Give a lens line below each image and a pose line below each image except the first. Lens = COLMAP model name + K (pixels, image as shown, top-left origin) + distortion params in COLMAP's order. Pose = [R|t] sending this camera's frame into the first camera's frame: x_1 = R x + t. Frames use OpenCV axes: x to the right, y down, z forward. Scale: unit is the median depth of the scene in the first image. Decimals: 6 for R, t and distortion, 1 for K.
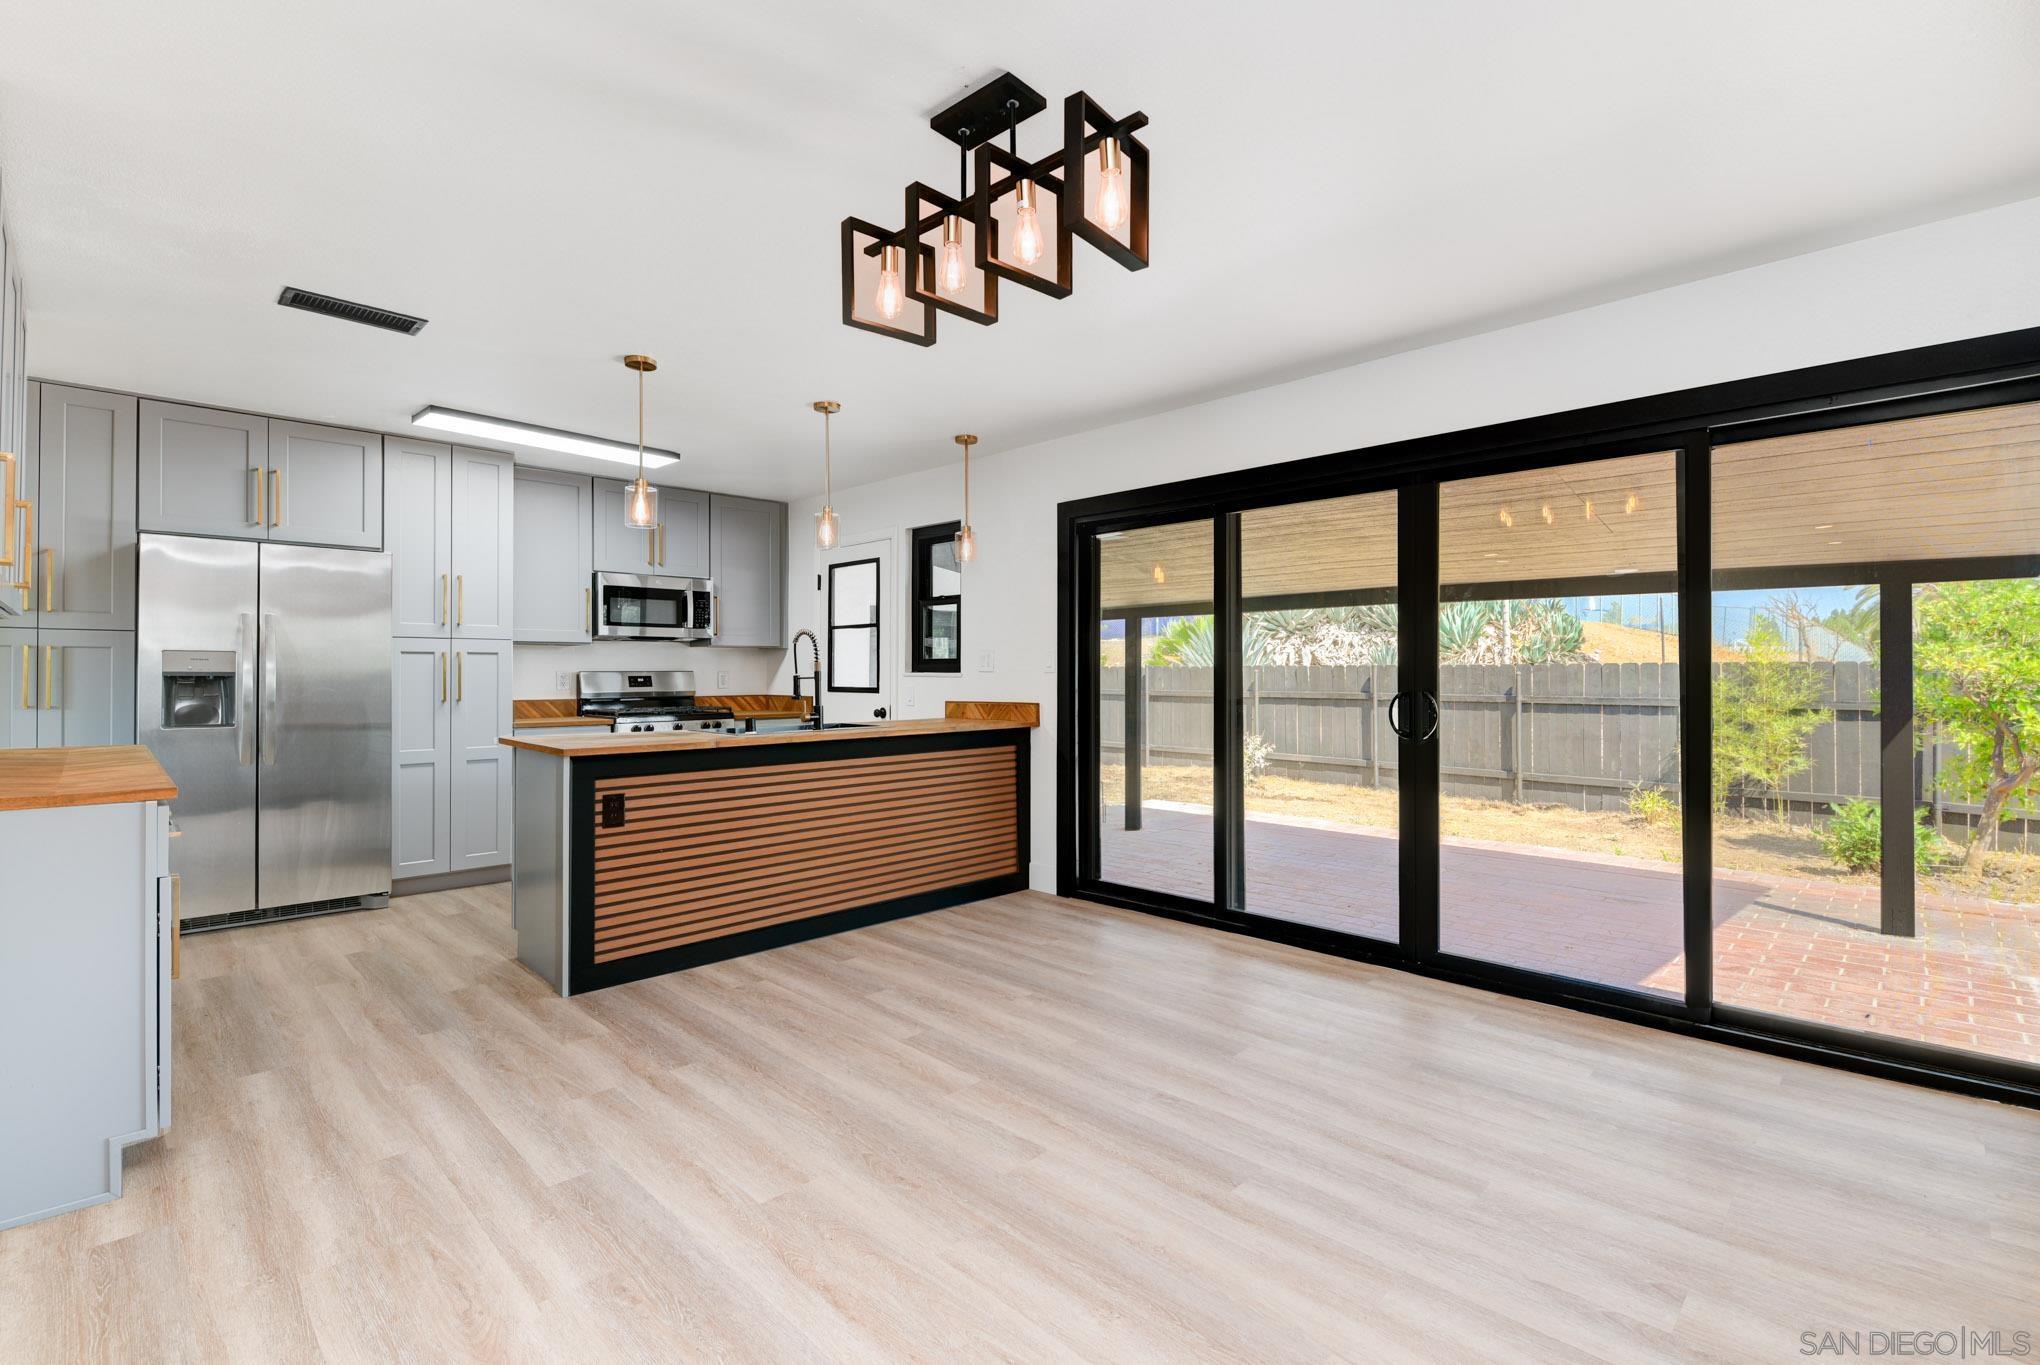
lens RADIAL K [[916.1, 0, 1040.7], [0, 916.1, 666.6], [0, 0, 1]] dist [-0.000822, -0.006728]
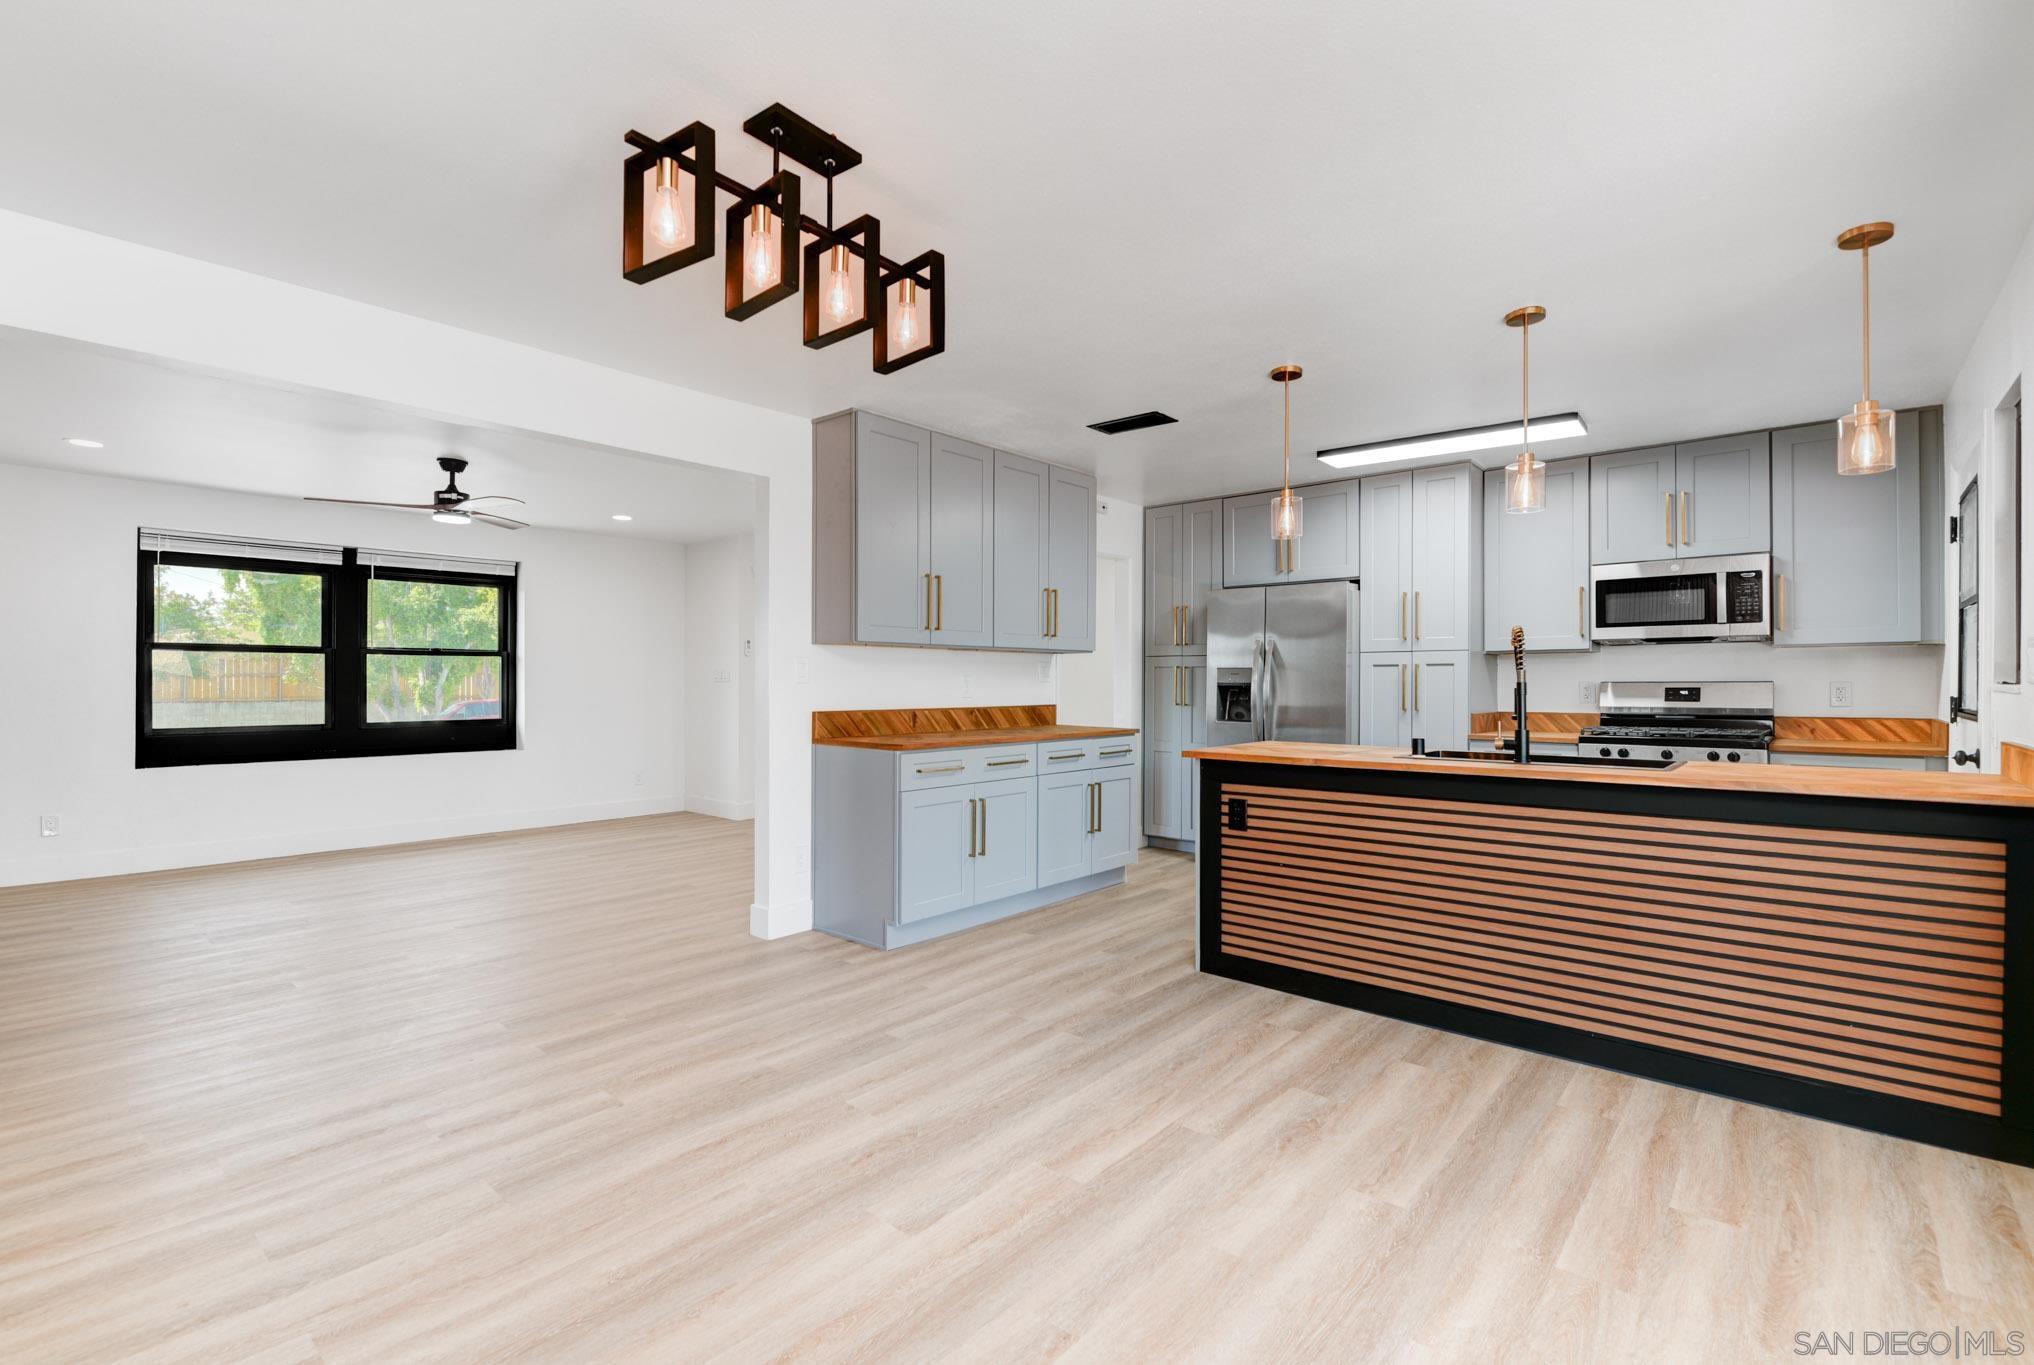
lens RADIAL K [[913.4, 0, 1030.8], [0, 913.4, 692.5], [0, 0, 1]] dist [-0.000822, -0.006728]
pose [[0.057743, 0.011803, -0.998262, 0.408606], [0.007676, 0.999895, 0.012266, 0.000636], [0.998302, -0.008371, 0.057646, 0.500739]]
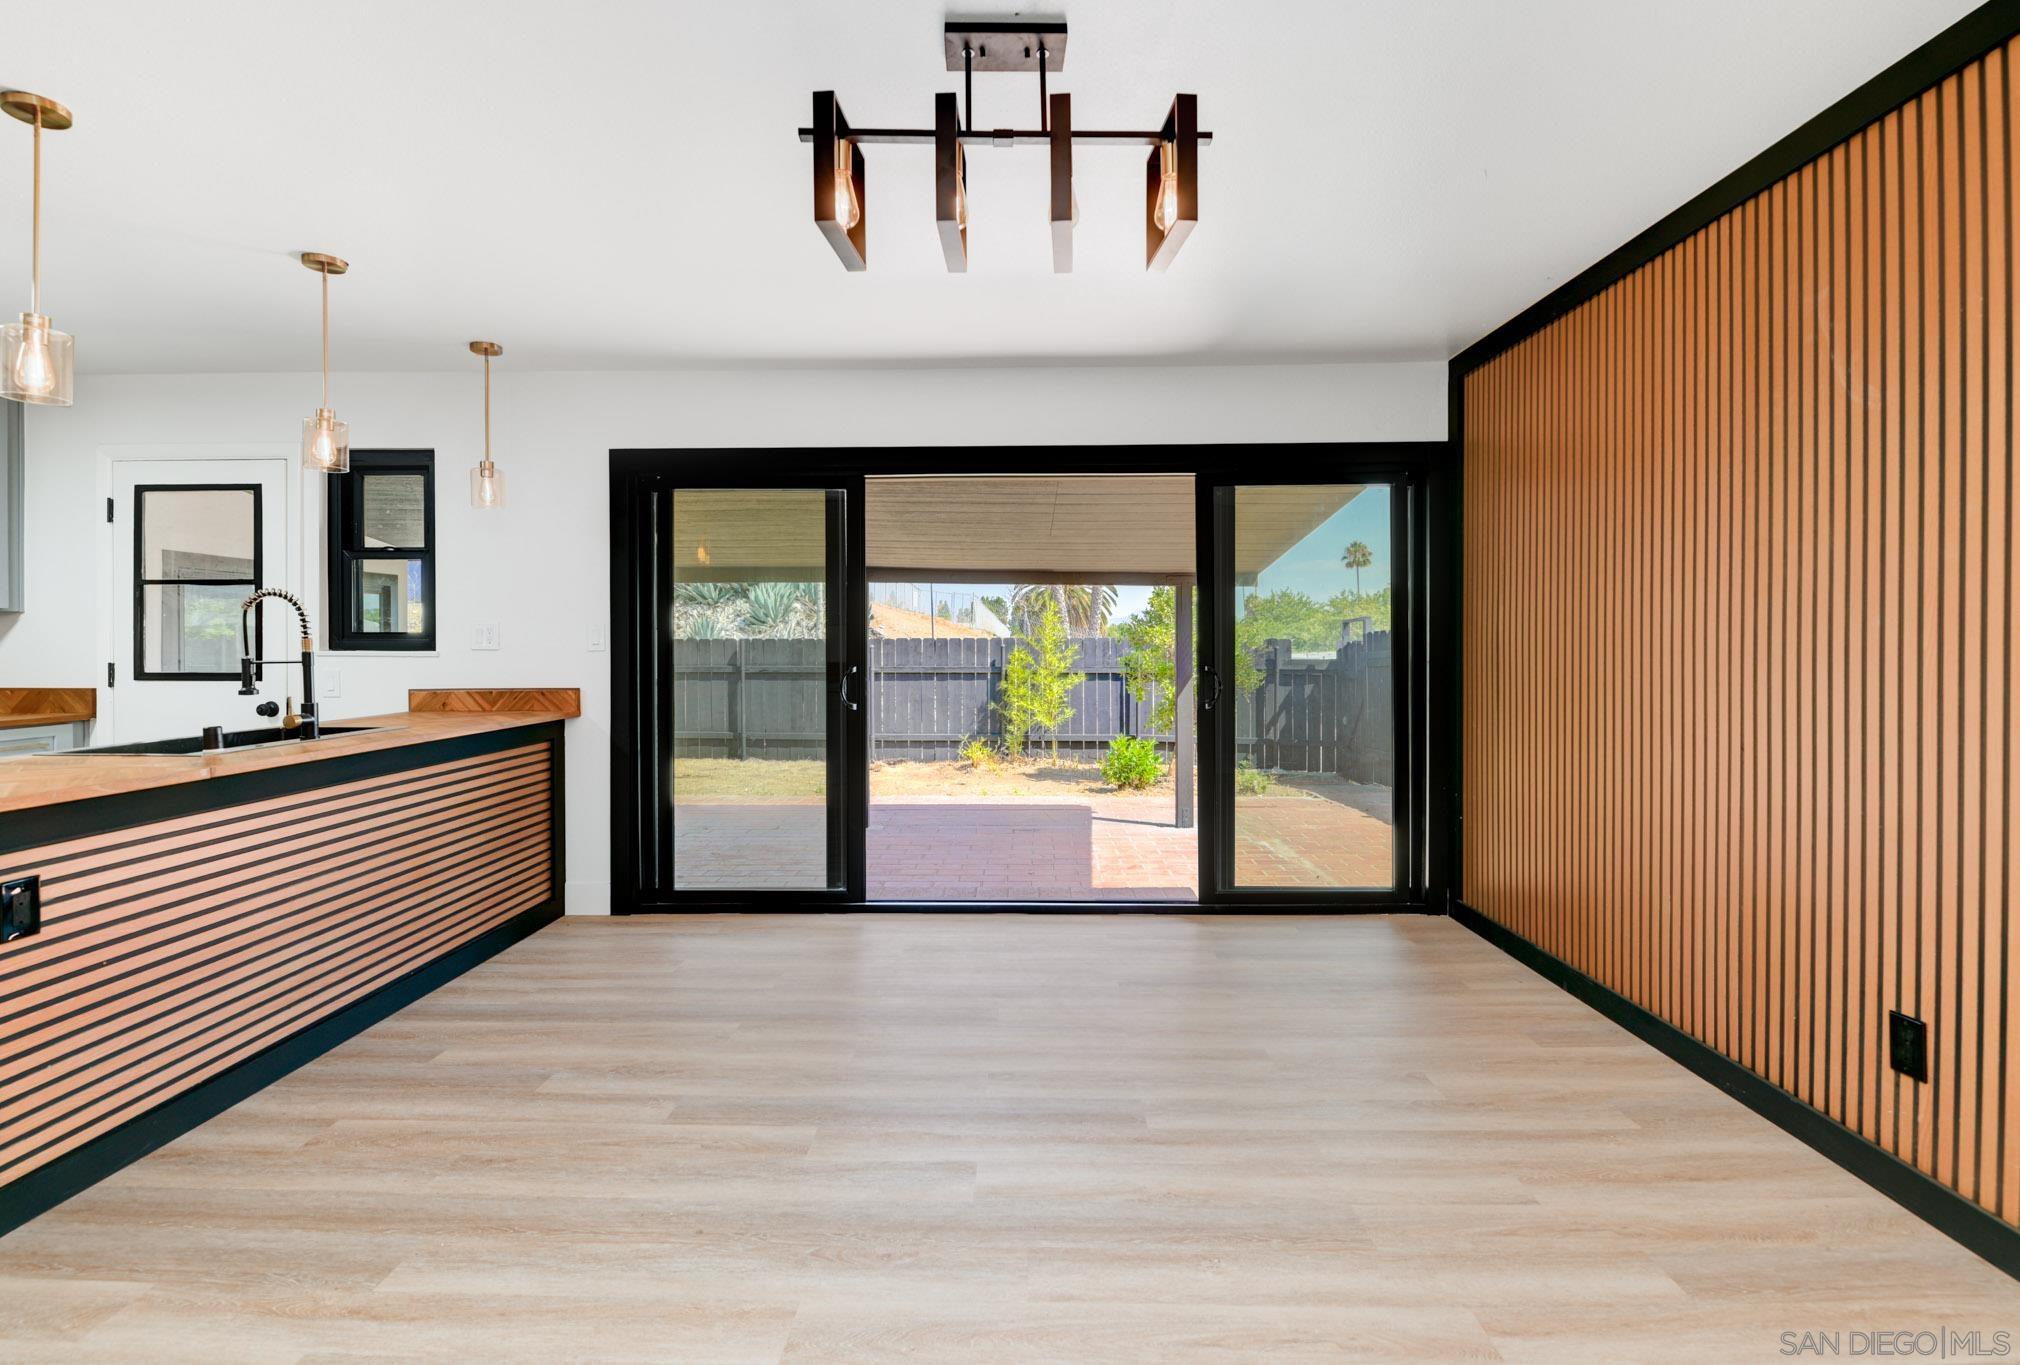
lens RADIAL K [[907.1, 0, 1012.1], [0, 907.1, 653.2], [0, 0, 1]] dist [-0.000822, -0.006728]
pose [[0.729879, -0.007019, 0.683540, -0.283242], [-0.004512, 0.999876, 0.015085, -0.006043], [-0.683561, -0.014094, 0.729757, 0.139774]]
